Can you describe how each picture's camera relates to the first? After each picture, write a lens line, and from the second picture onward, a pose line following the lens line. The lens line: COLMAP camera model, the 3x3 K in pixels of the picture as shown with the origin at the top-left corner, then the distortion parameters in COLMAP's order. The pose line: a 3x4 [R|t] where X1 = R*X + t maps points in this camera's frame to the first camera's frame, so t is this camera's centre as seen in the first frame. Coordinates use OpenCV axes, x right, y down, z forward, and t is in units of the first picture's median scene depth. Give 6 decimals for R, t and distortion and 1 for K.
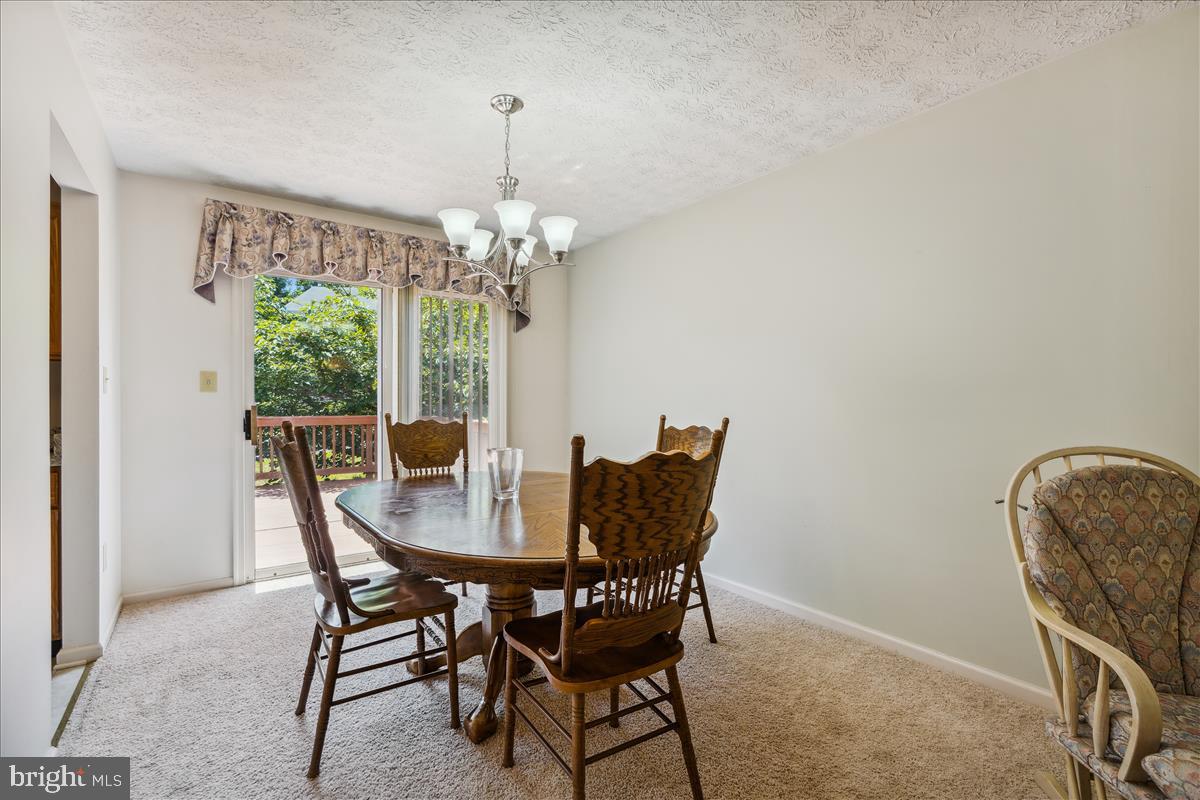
lens RADIAL K [[544.0, 0, 595.1], [0, 544.0, 401.7], [0, 0, 1]] dist [-0.008496, 0.003499]
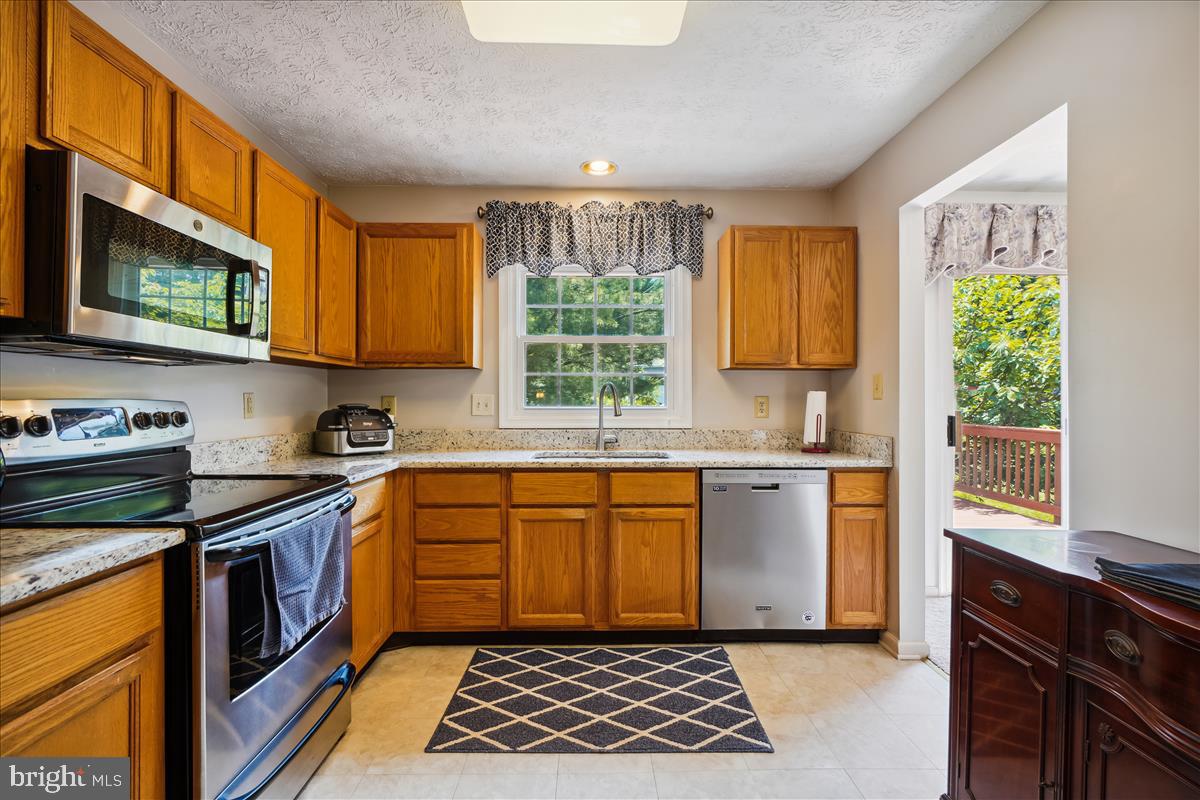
lens RADIAL K [[544.0, 0, 595.8], [0, 544.0, 399.1], [0, 0, 1]] dist [-0.008496, 0.003499]
pose [[0.822754, -0.003234, -0.568388, -0.662620], [-0.003632, 0.999933, -0.010947, -0.000888], [0.568385, 0.011071, 0.822688, -0.165578]]
